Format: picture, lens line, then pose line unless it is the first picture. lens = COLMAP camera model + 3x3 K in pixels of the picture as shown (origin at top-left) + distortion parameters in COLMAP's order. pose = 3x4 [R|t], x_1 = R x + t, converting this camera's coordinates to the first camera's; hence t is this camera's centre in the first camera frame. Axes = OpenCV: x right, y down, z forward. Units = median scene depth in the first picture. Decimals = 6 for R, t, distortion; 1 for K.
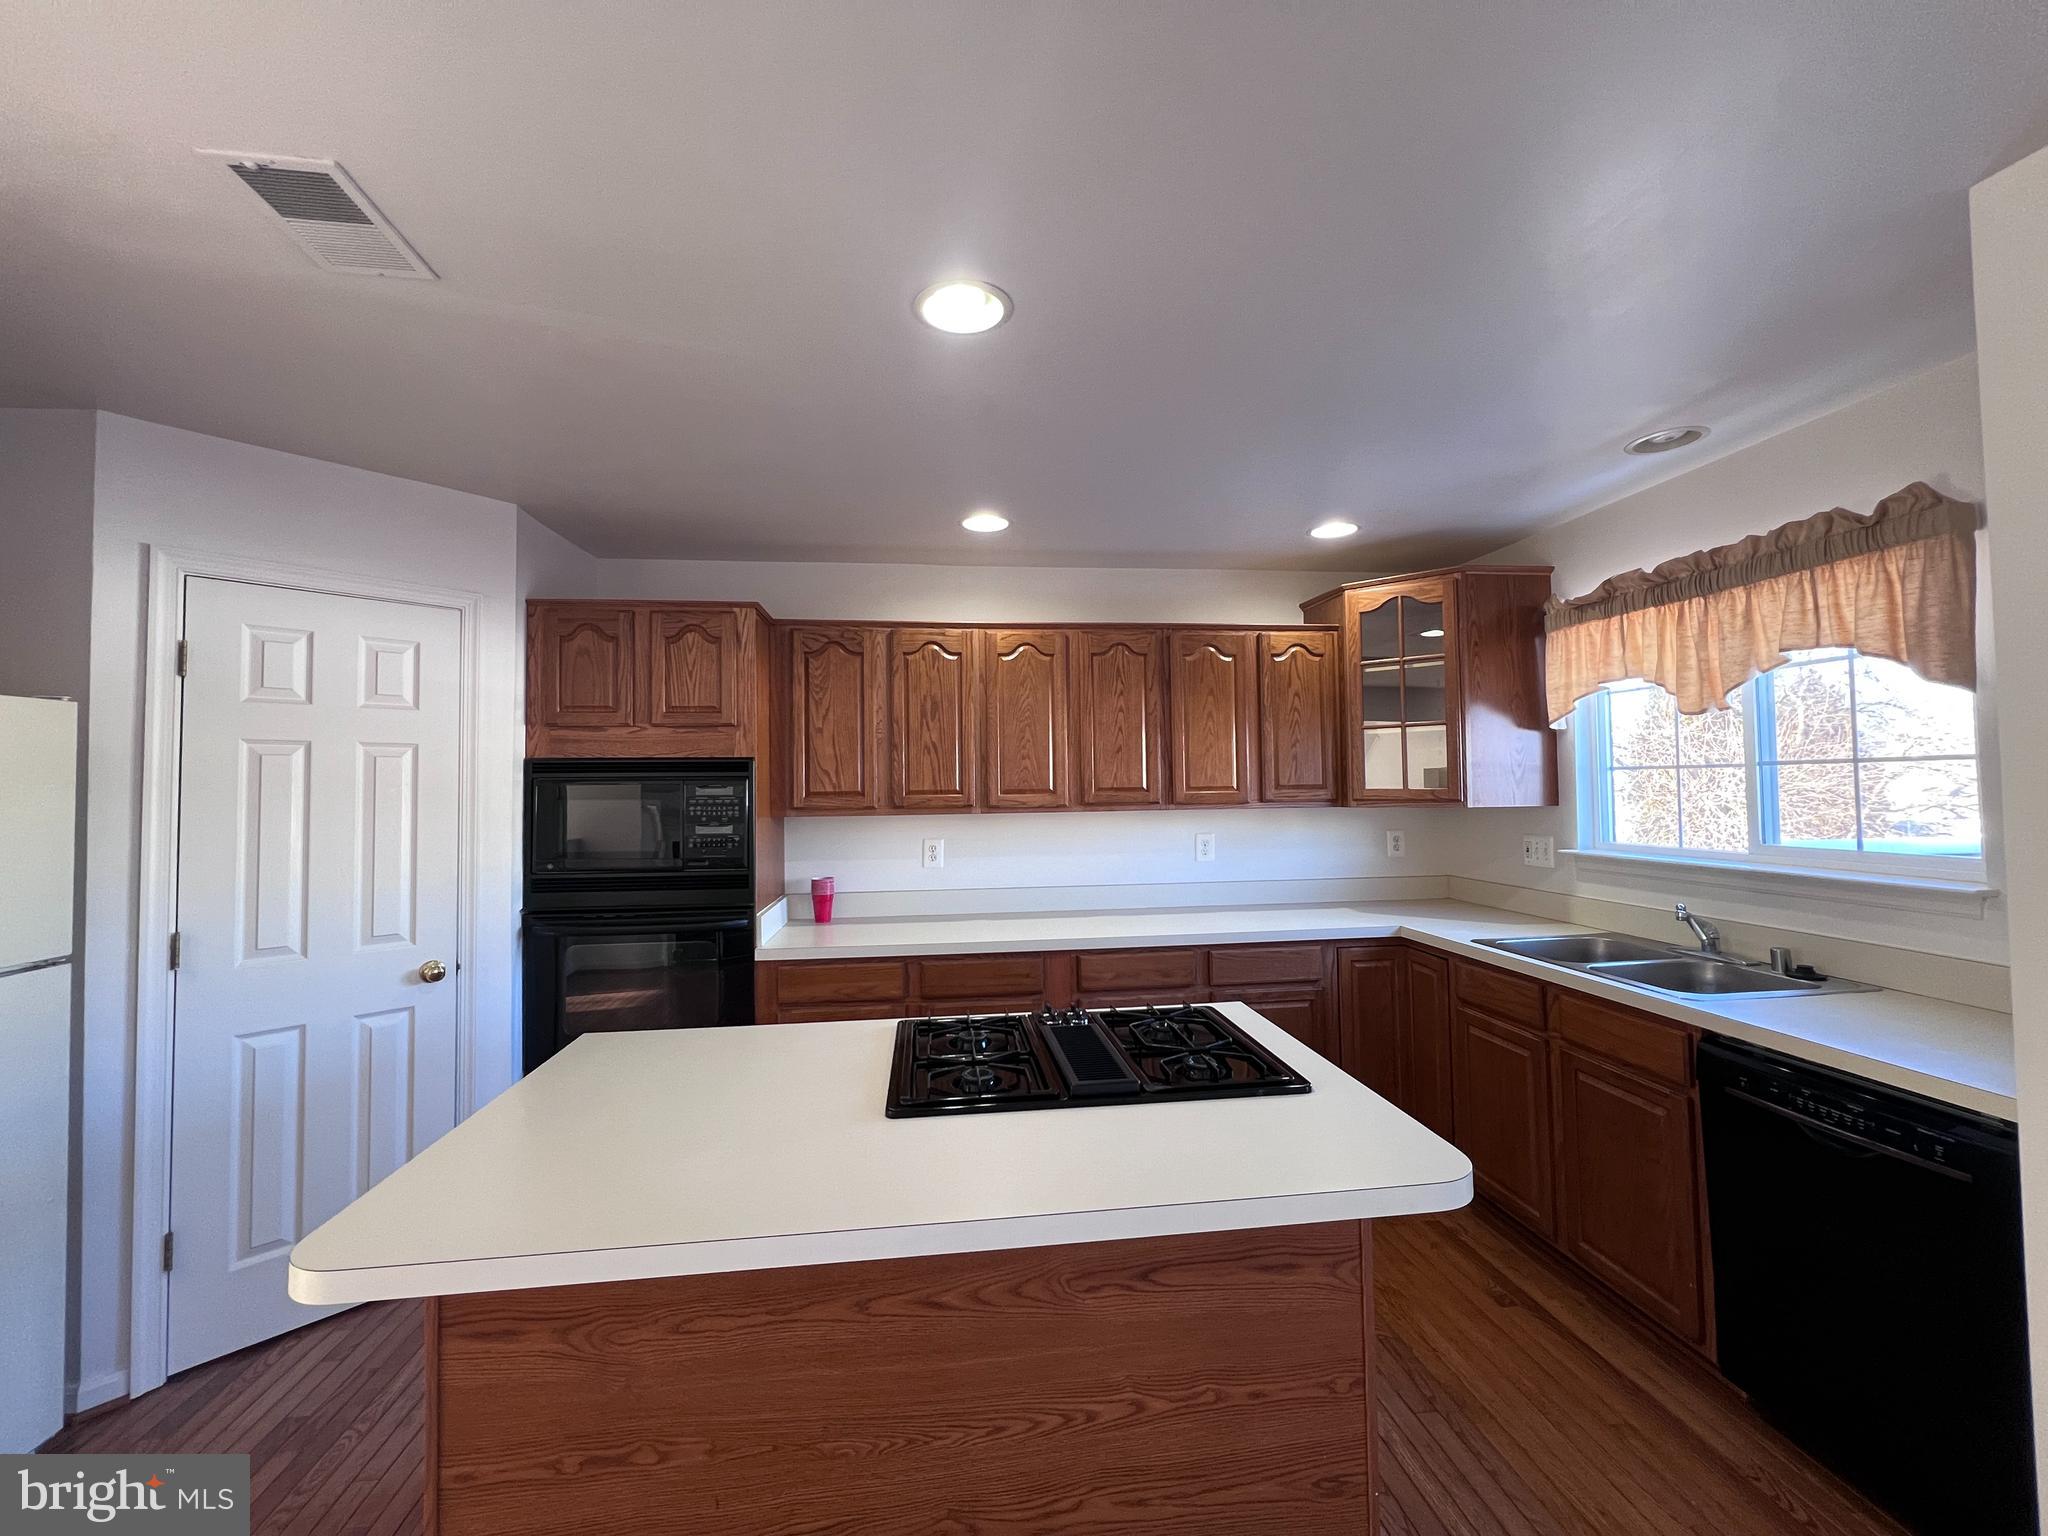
lens RADIAL K [[820.6, 0, 1020.4], [0, 820.6, 759.7], [0, 0, 1]] dist [-0.002072, 0.000234]
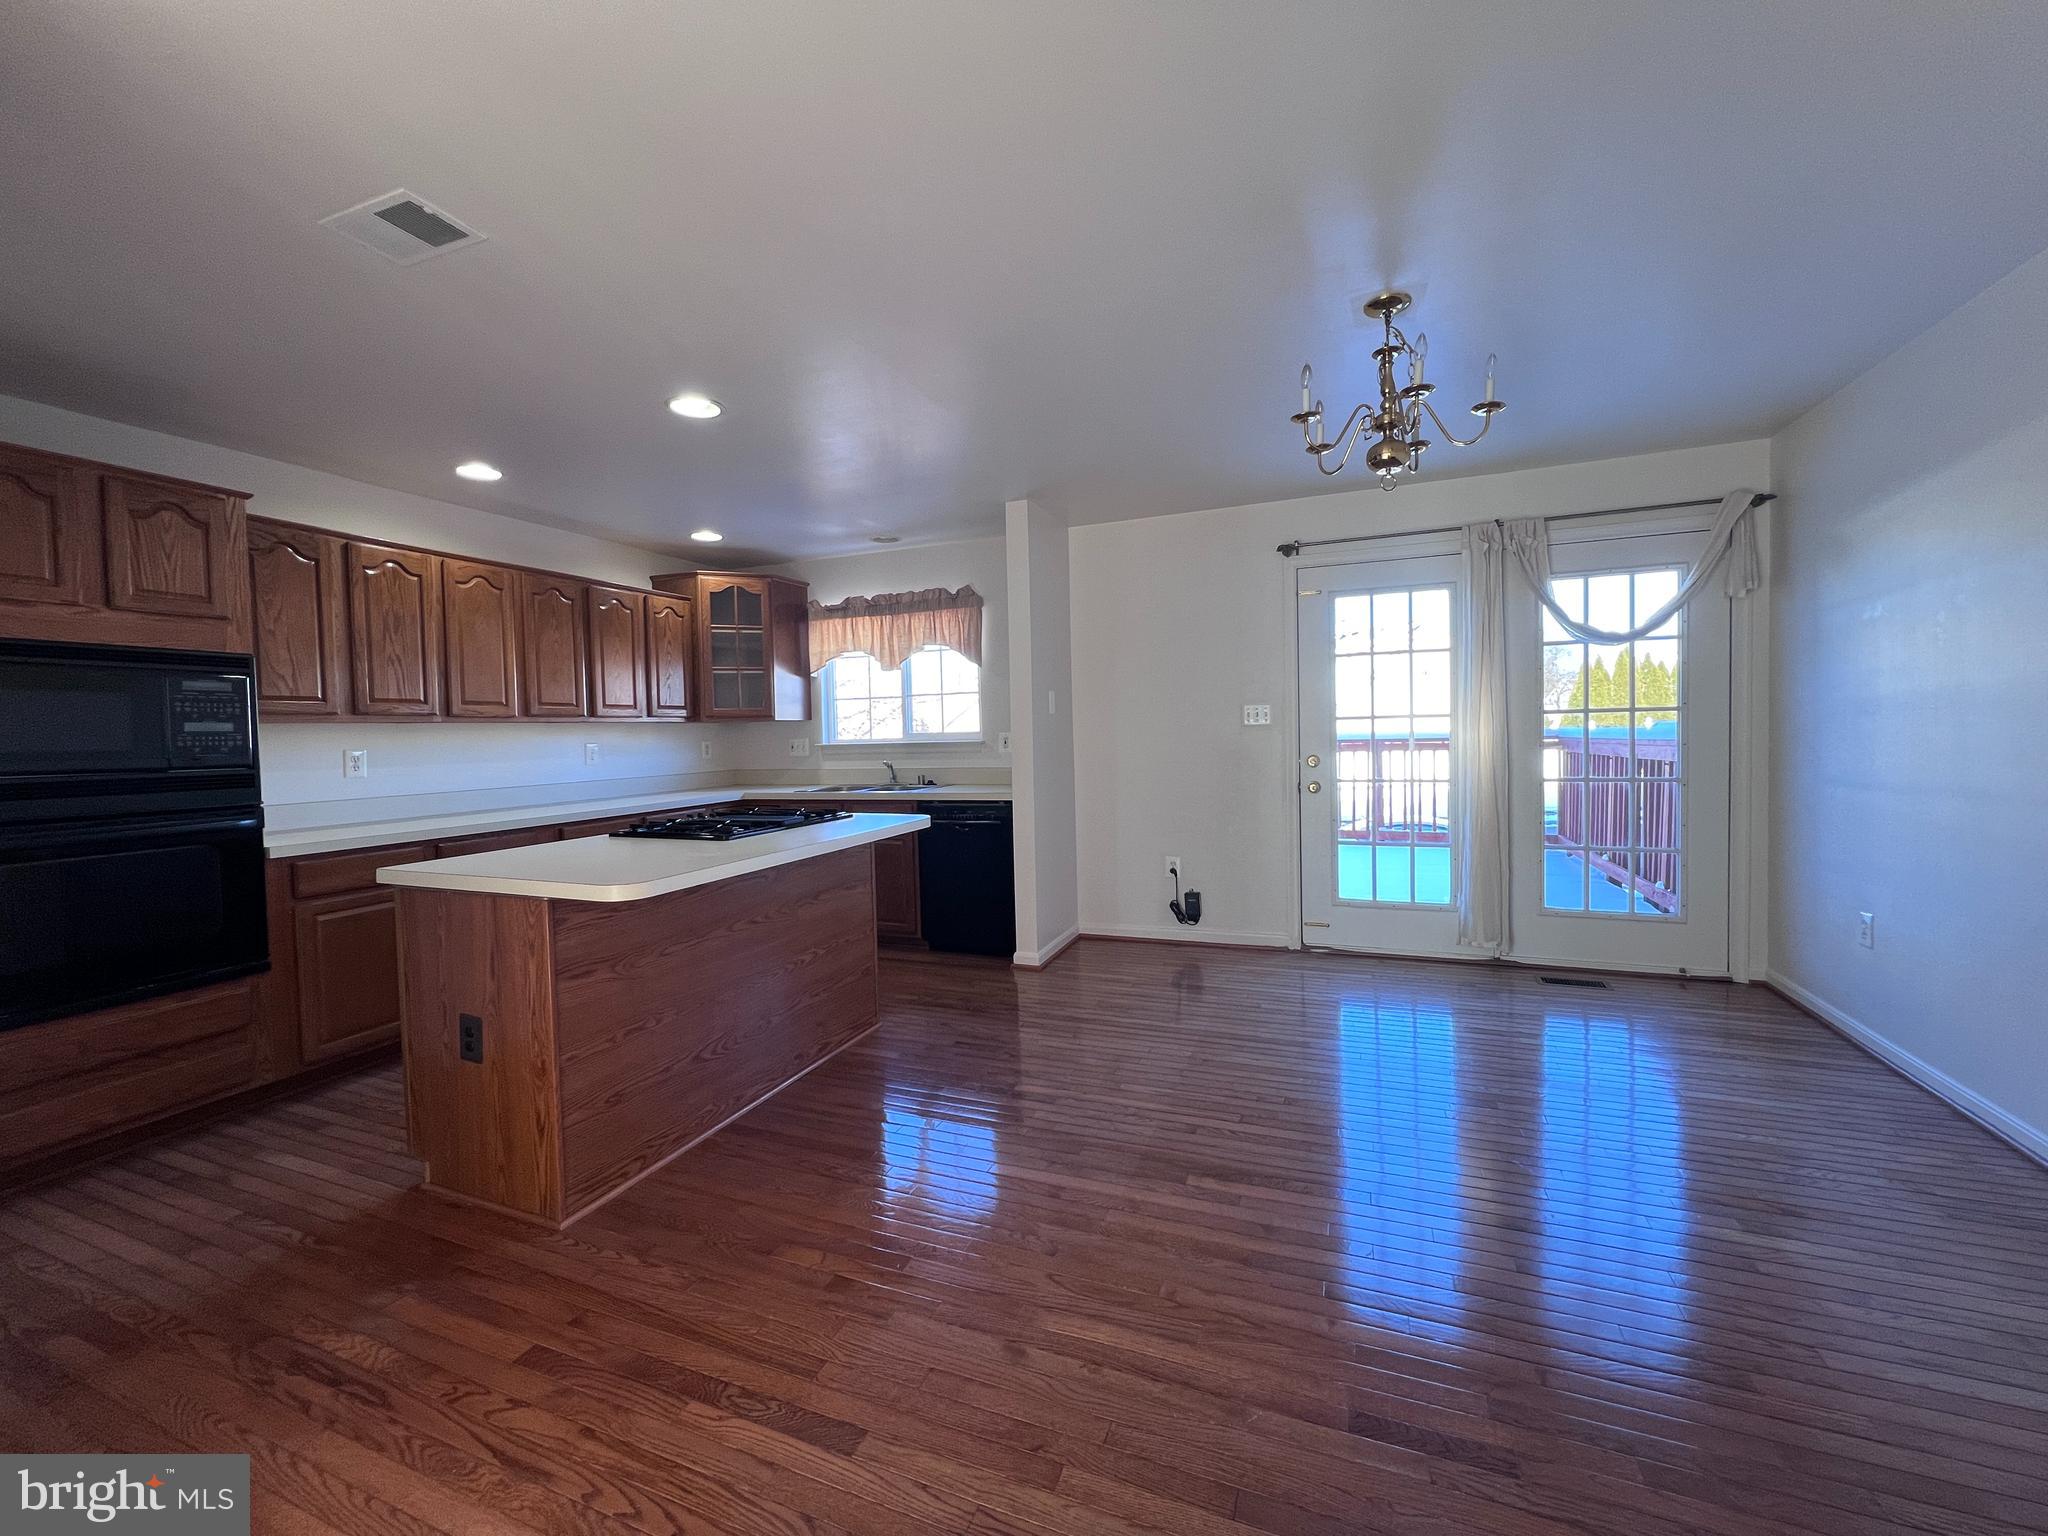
lens RADIAL K [[820.6, 0, 1020.7], [0, 820.6, 759.4], [0, 0, 1]] dist [-0.002072, 0.000234]
pose [[0.484444, -0.027858, 0.874379, -0.776422], [-0.010405, 0.999239, 0.037601, 0.079868], [-0.874761, -0.027313, 0.483785, -0.290790]]
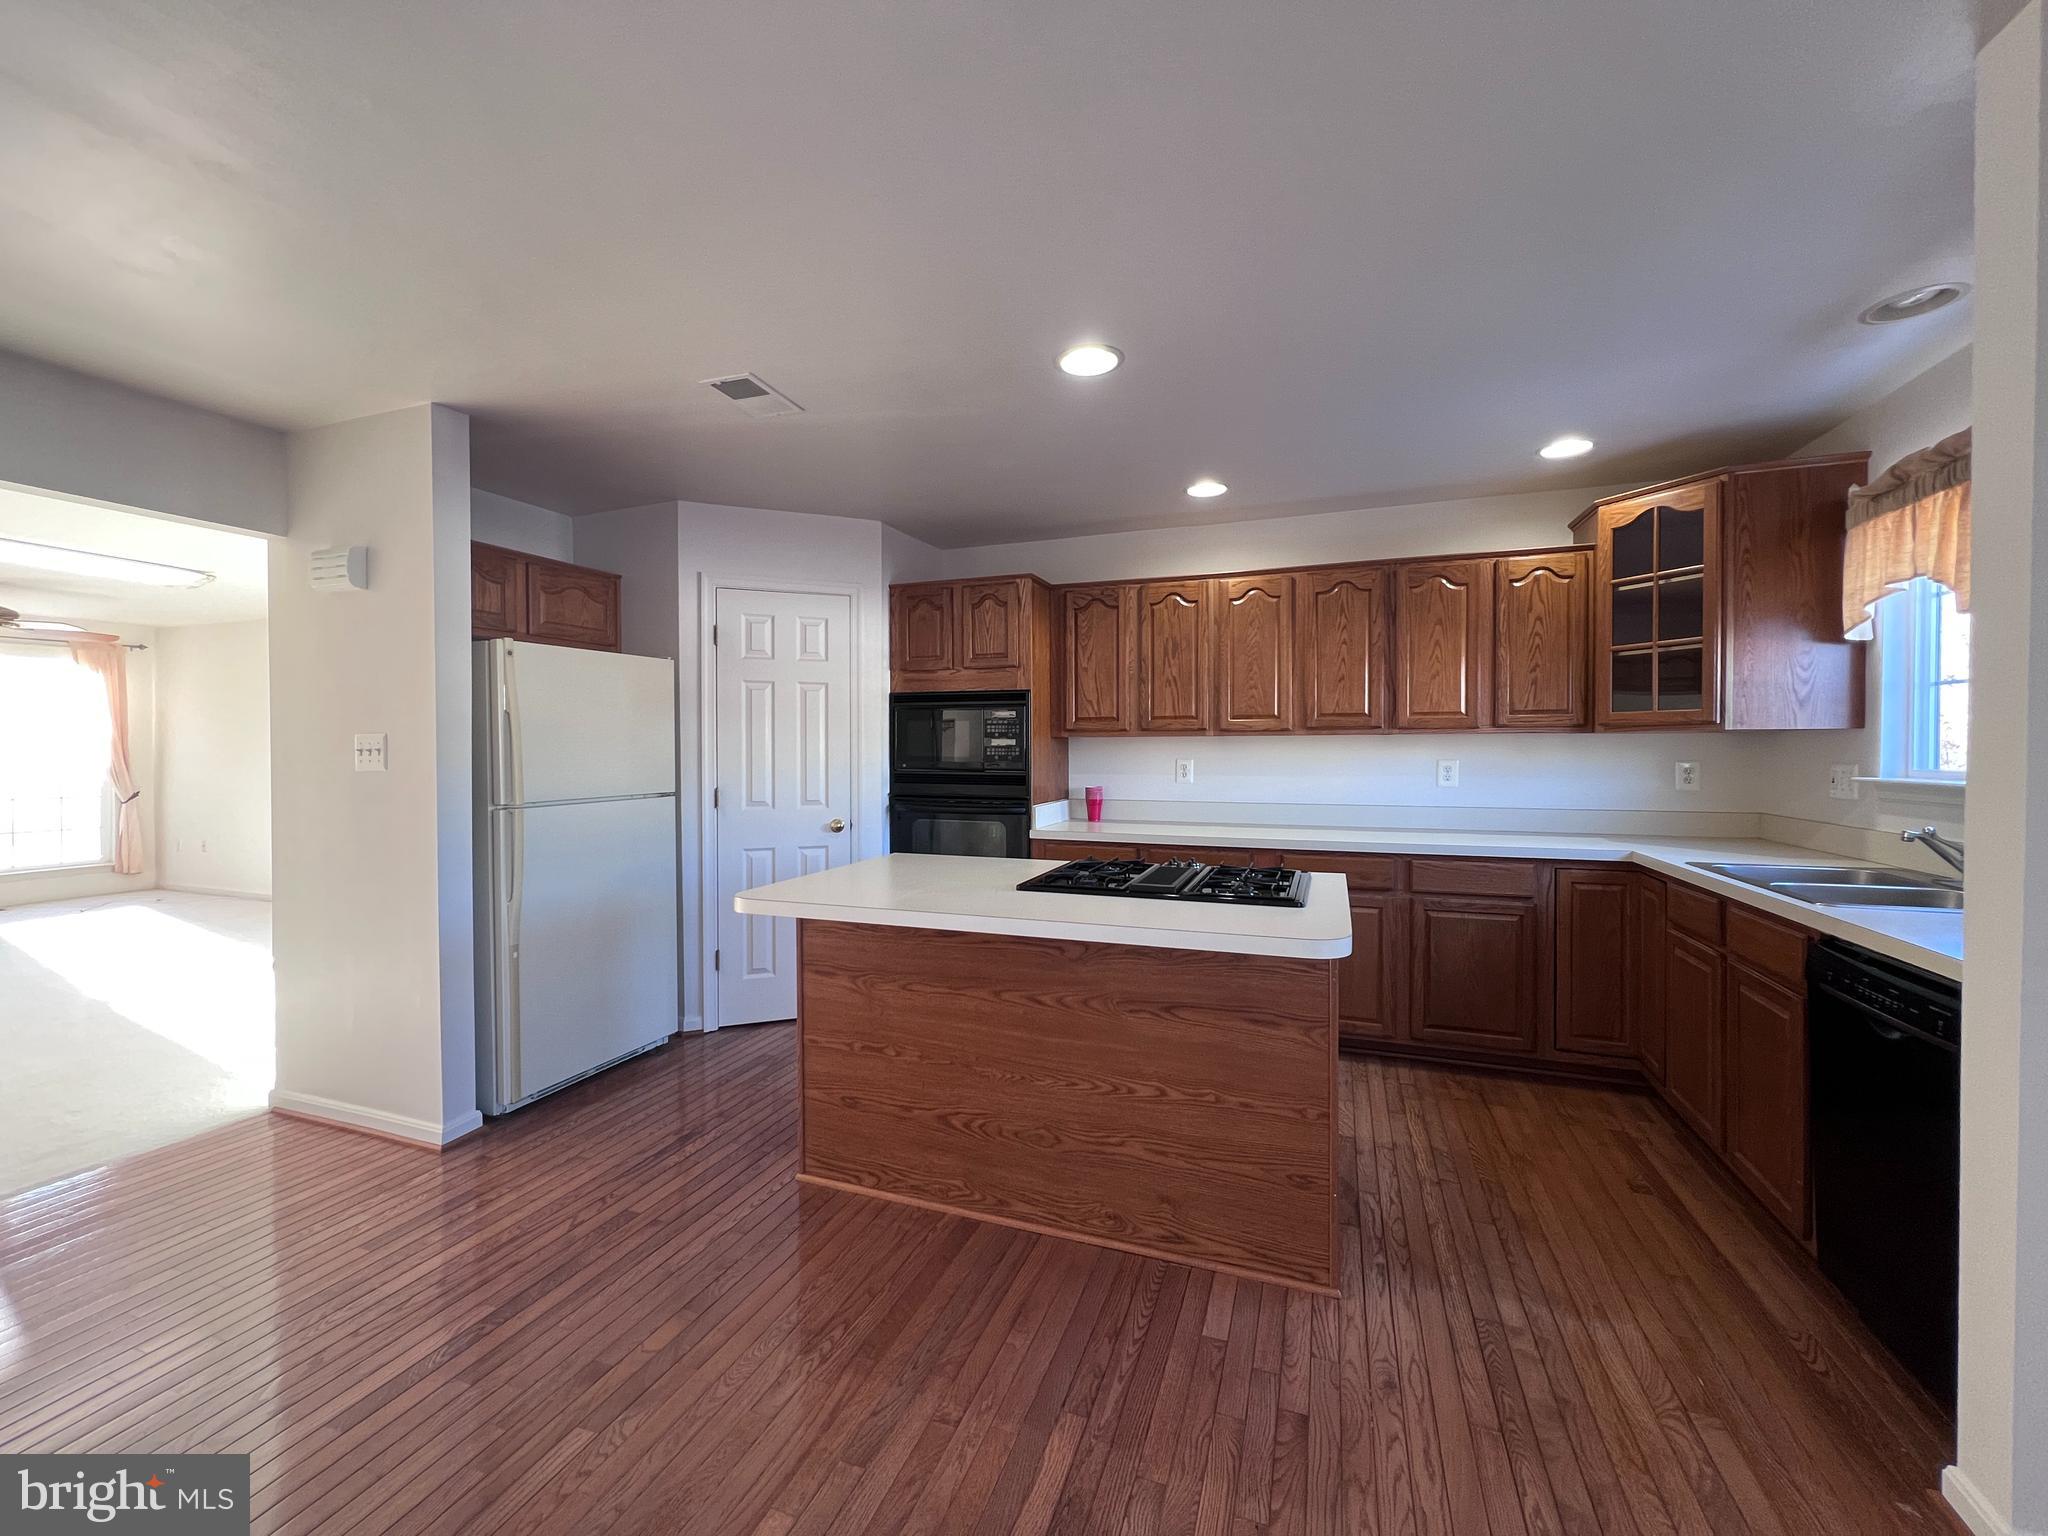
lens RADIAL K [[820.6, 0, 1018.9], [0, 820.6, 760.0], [0, 0, 1]] dist [-0.002072, 0.000234]
pose [[0.886989, 0.018708, -0.461412, 0.299806], [0.005345, 0.998696, 0.050767, 0.046700], [0.461760, -0.047496, 0.885733, -0.222132]]
